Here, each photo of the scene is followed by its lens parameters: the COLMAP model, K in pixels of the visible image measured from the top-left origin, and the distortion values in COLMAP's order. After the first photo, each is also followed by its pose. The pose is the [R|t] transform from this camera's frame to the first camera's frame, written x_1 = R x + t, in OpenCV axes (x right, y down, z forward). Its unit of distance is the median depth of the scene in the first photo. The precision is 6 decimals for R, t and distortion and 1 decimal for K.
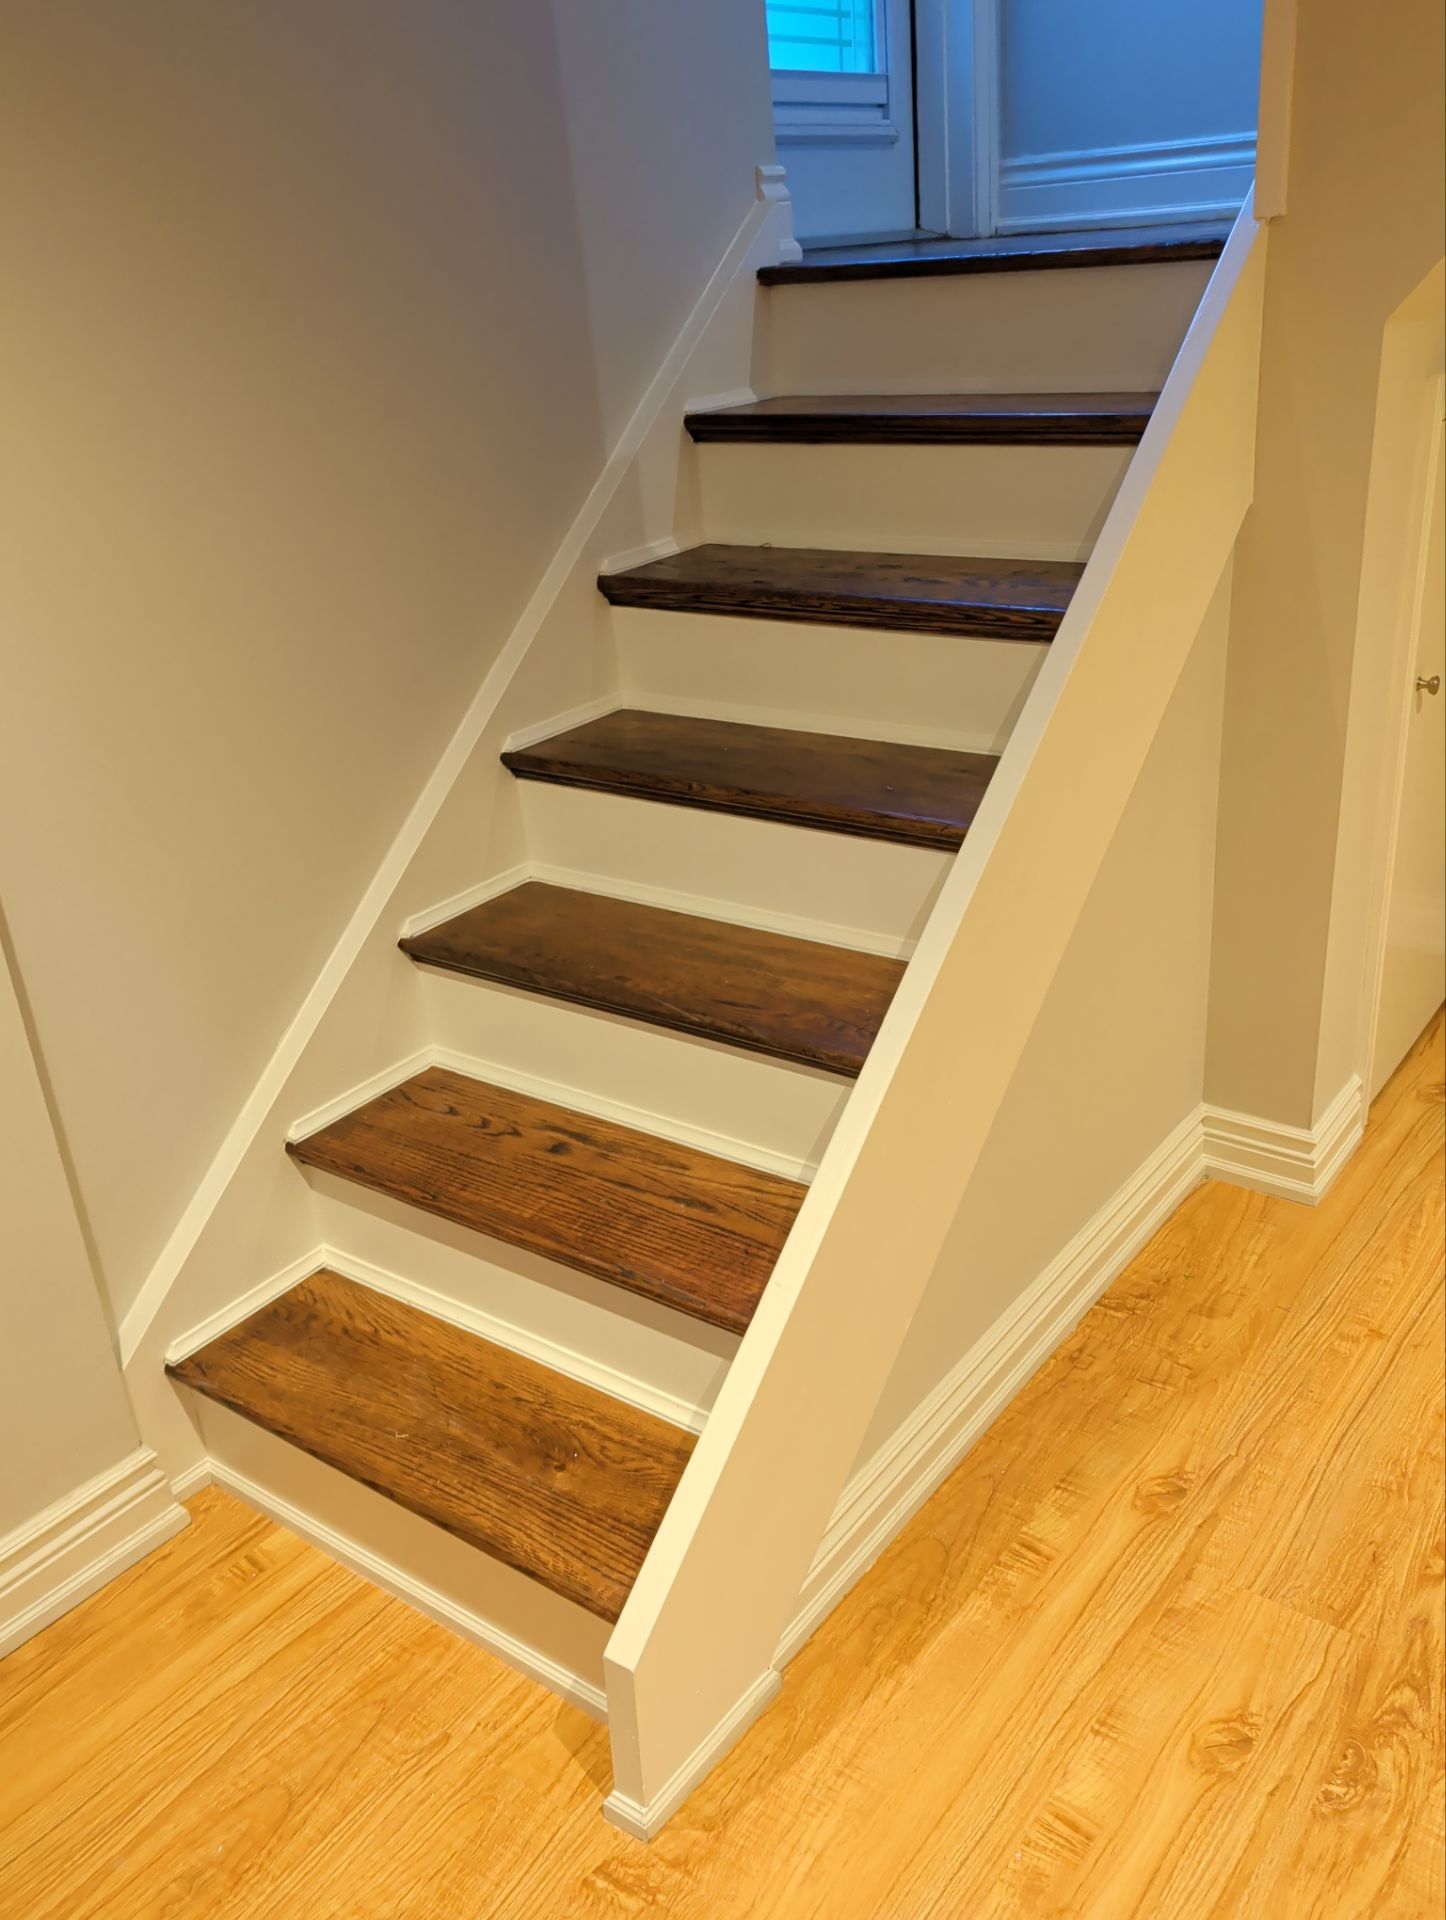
lens RADIAL K [[1616.2, 0, 723.0], [0, 1616.2, 960.0], [0, 0, 1]] dist [0.096523, -0.230832]
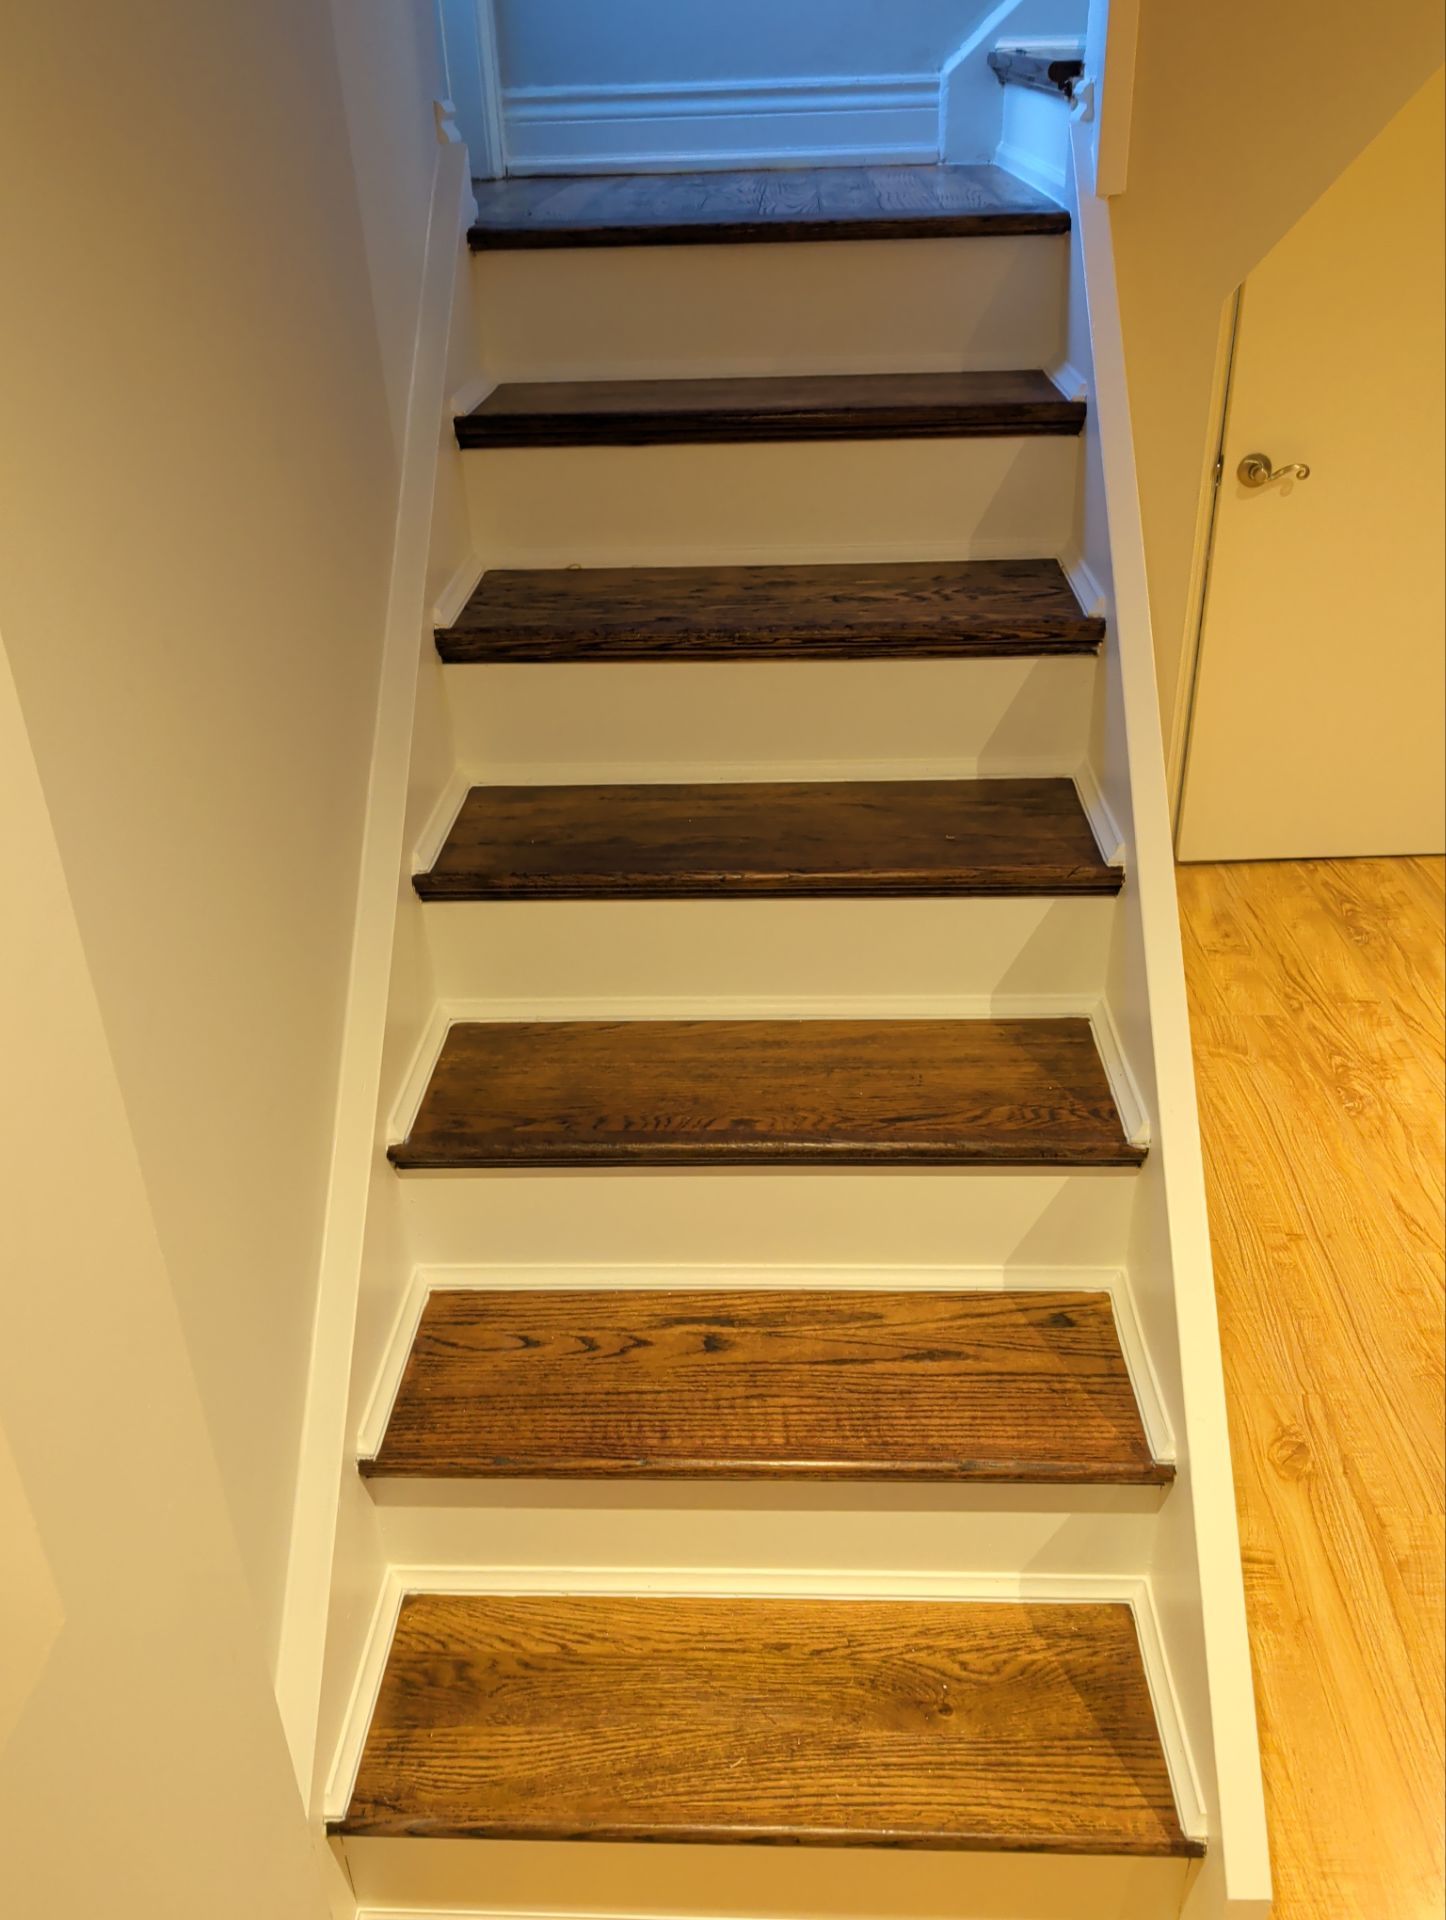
lens RADIAL K [[1626.0, 0, 723.0], [0, 1626.0, 960.0], [0, 0, 1]] dist [0.012597, 0.008105]
pose [[0.823340, -0.228604, 0.519472, -0.478262], [0.200007, 0.973443, 0.111382, -0.162744], [-0.531139, 0.012193, 0.847197, 0.294489]]
